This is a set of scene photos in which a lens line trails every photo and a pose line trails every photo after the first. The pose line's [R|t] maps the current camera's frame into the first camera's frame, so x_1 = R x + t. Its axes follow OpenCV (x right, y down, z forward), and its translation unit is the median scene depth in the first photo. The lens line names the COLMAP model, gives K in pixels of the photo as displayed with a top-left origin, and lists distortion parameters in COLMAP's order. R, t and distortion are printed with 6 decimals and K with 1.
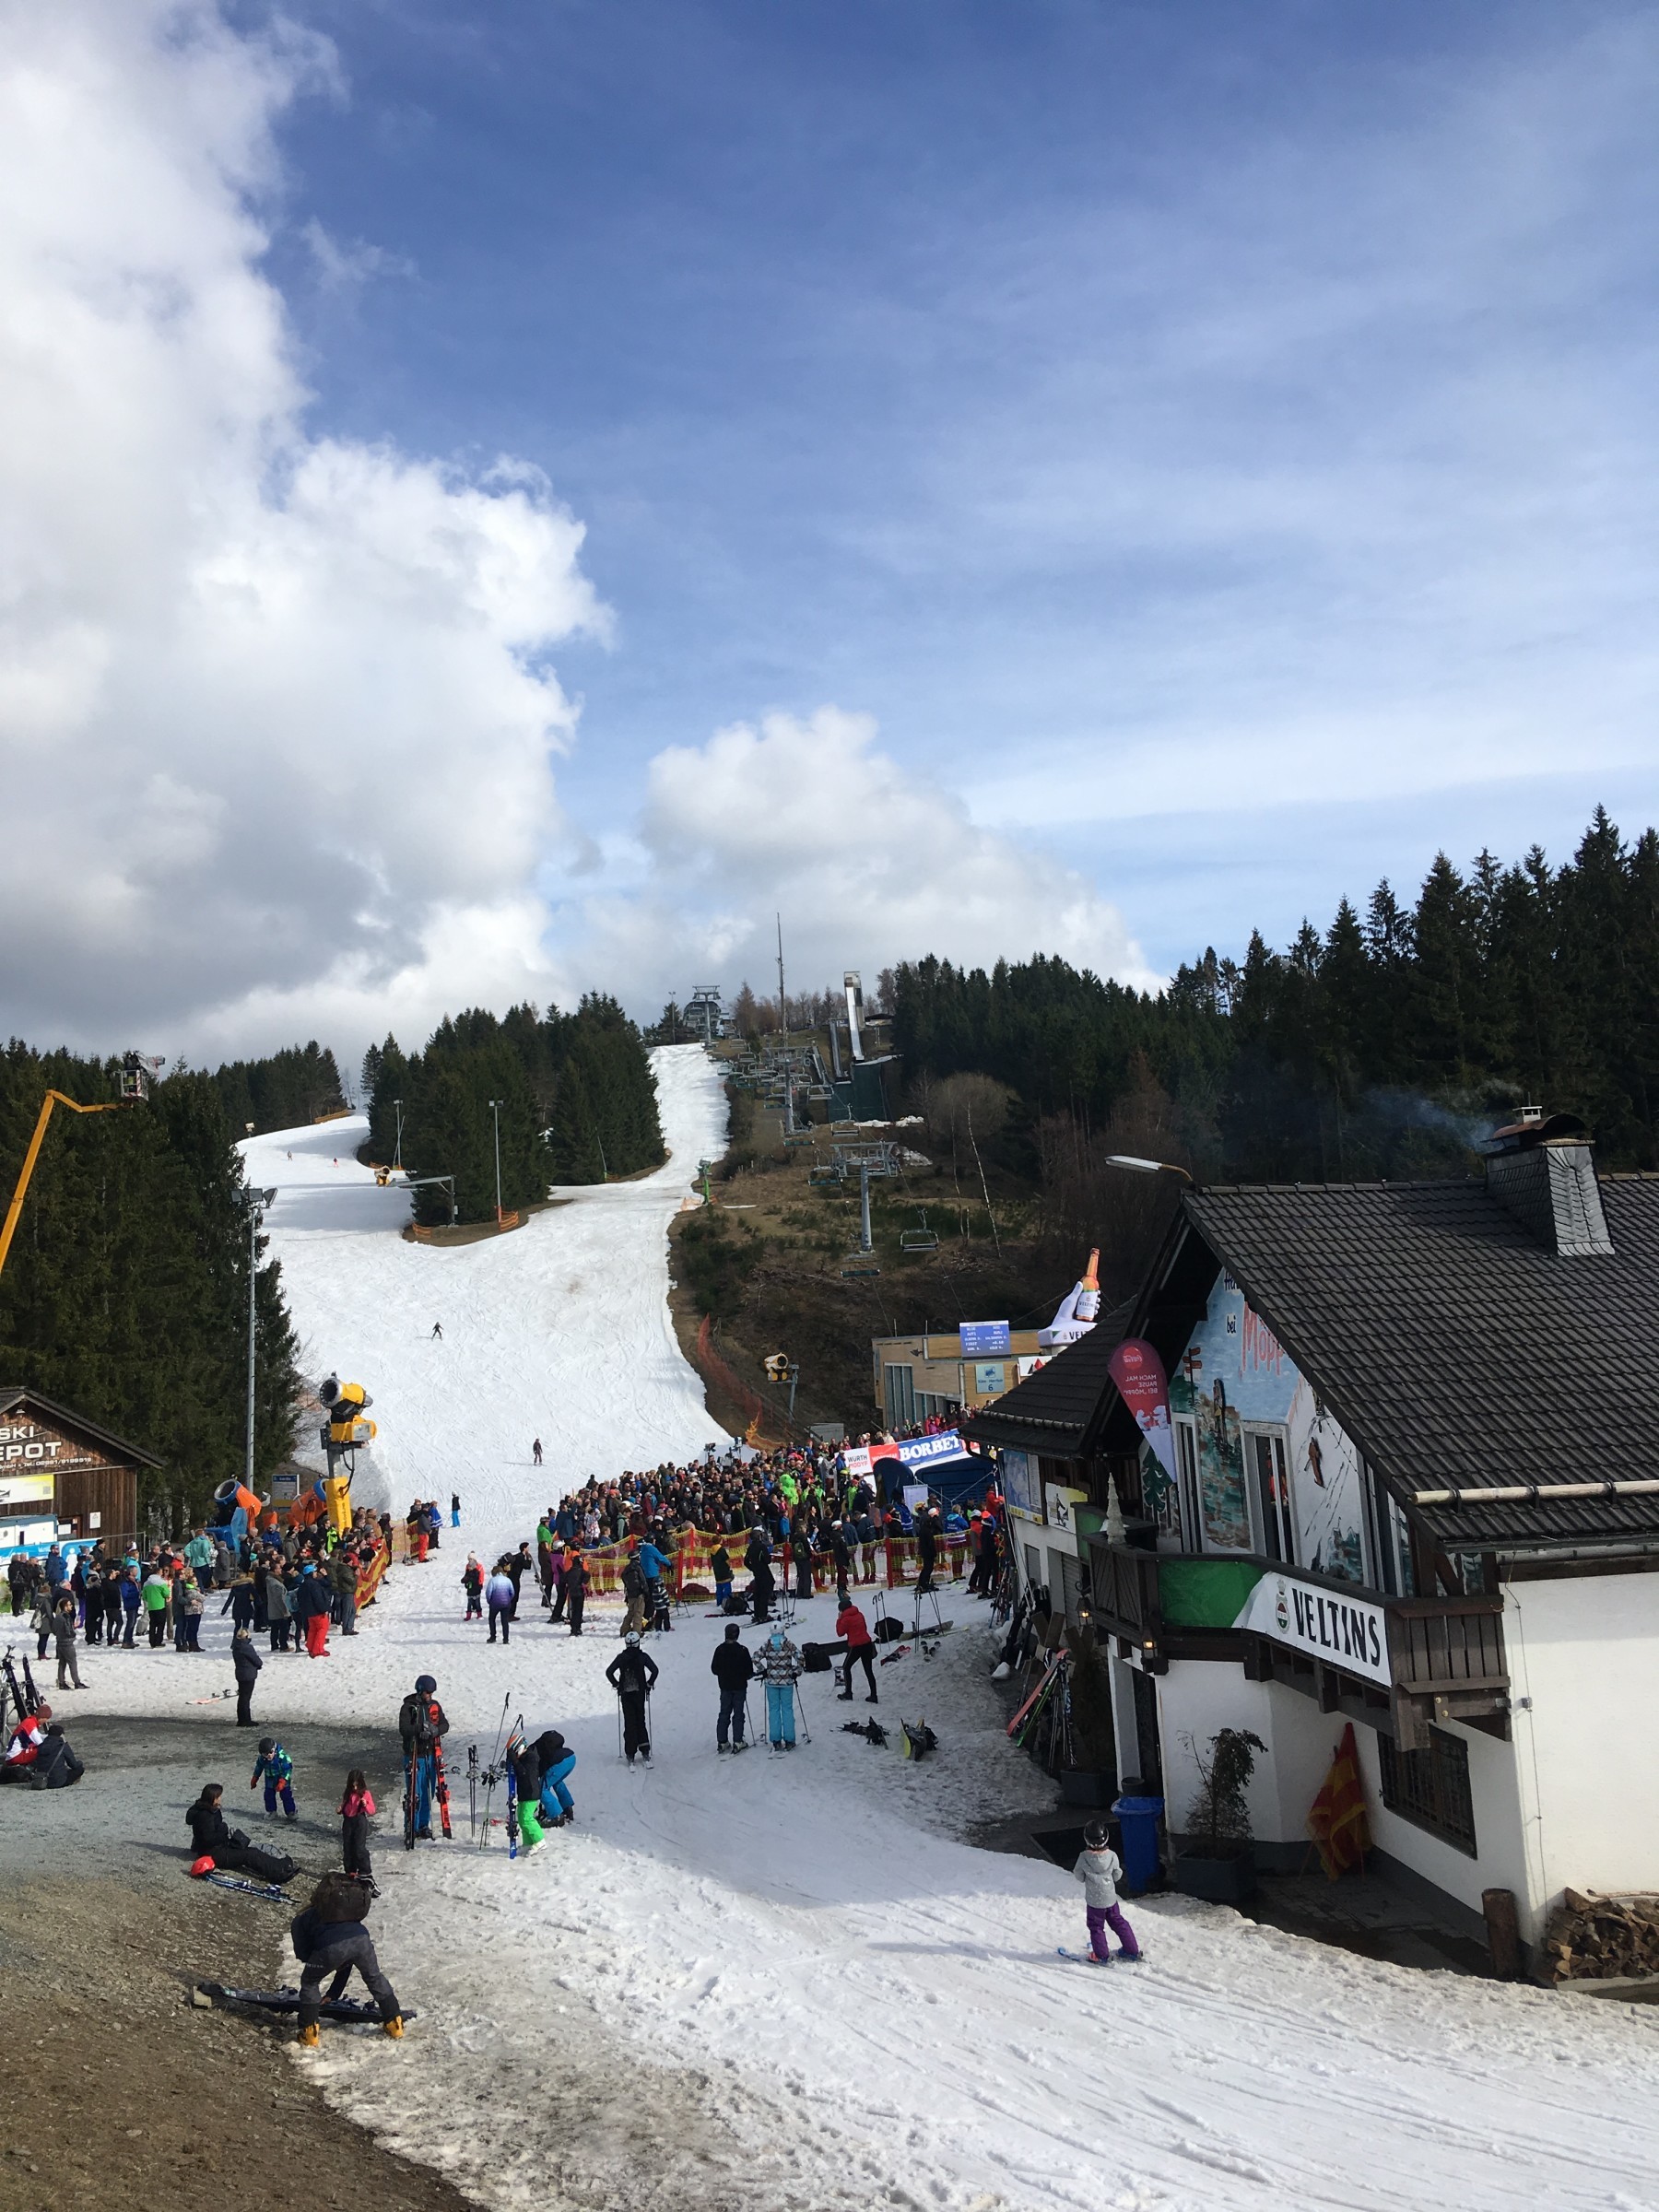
lens RADIAL K [[1891.7, 0, 829.5], [0, 1891.7, 1106.0], [0, 0, 1]] dist [0.082521, -0.002875]
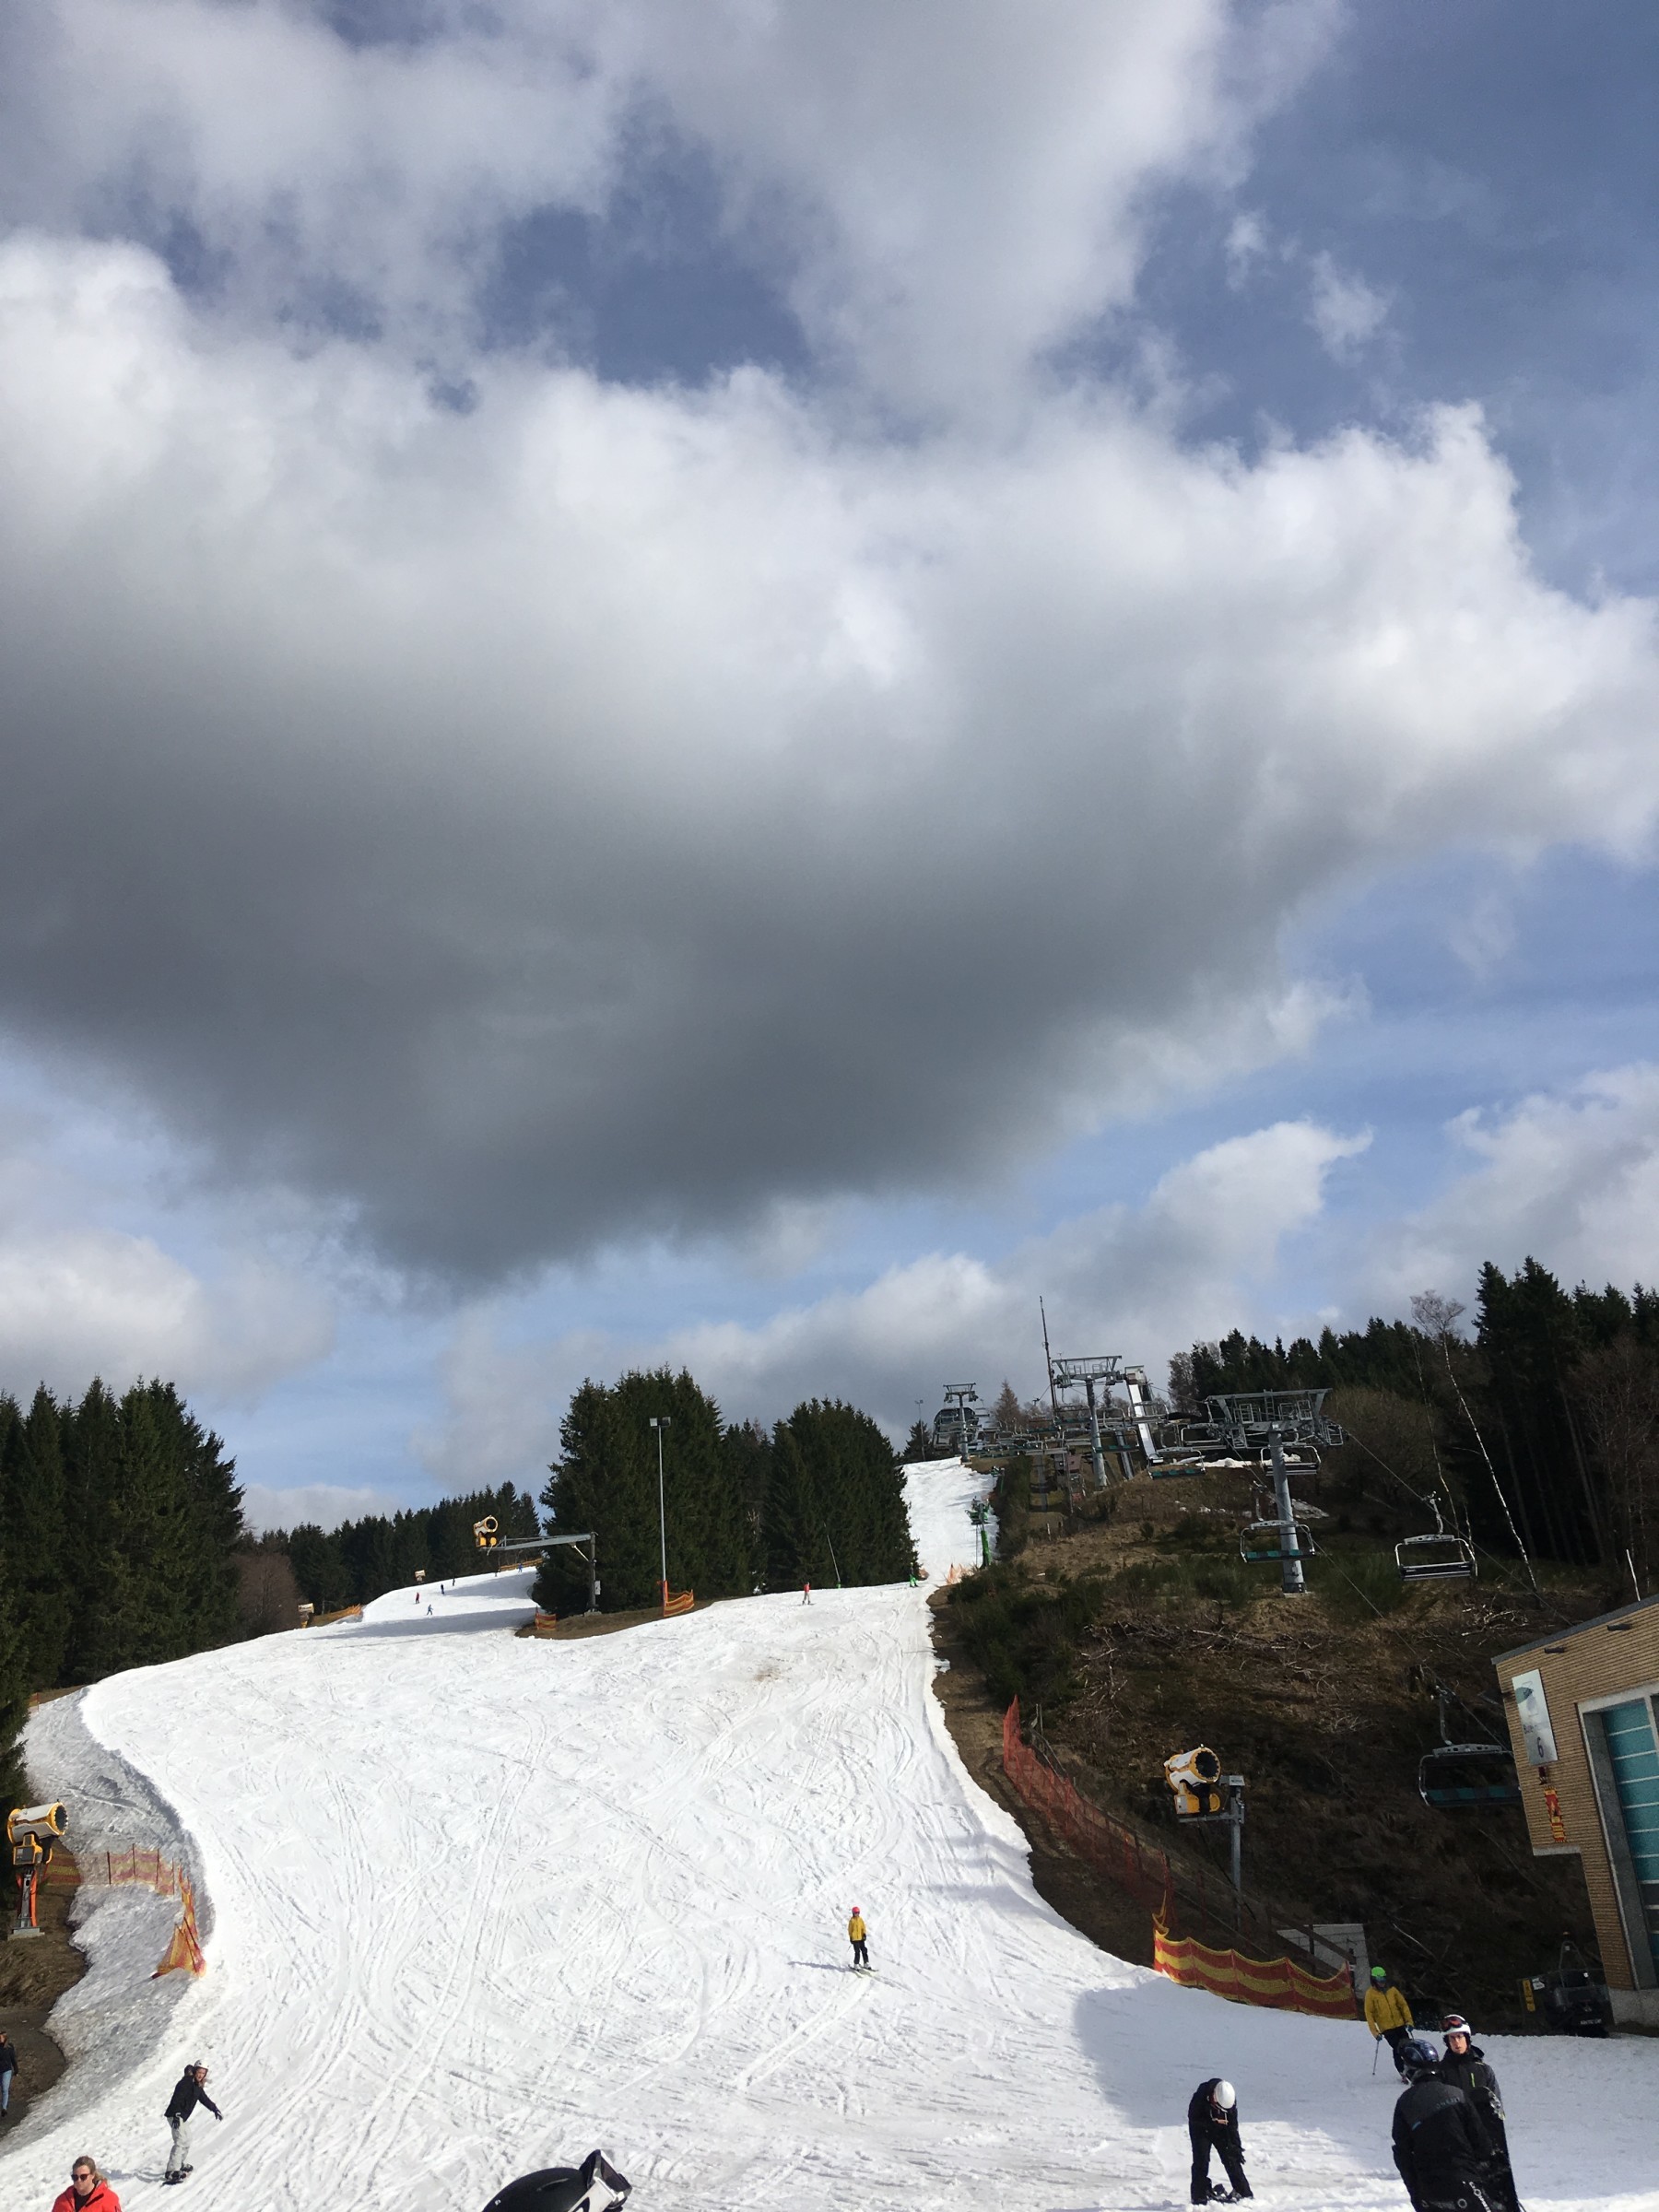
lens RADIAL K [[1891.7, 0, 829.5], [0, 1891.7, 1106.0], [0, 0, 1]] dist [0.082521, -0.002875]
pose [[0.990927, -0.063070, -0.118680, -0.022076], [0.030511, 0.965563, -0.258374, 0.044960], [0.130889, 0.252409, 0.958727, 0.239000]]
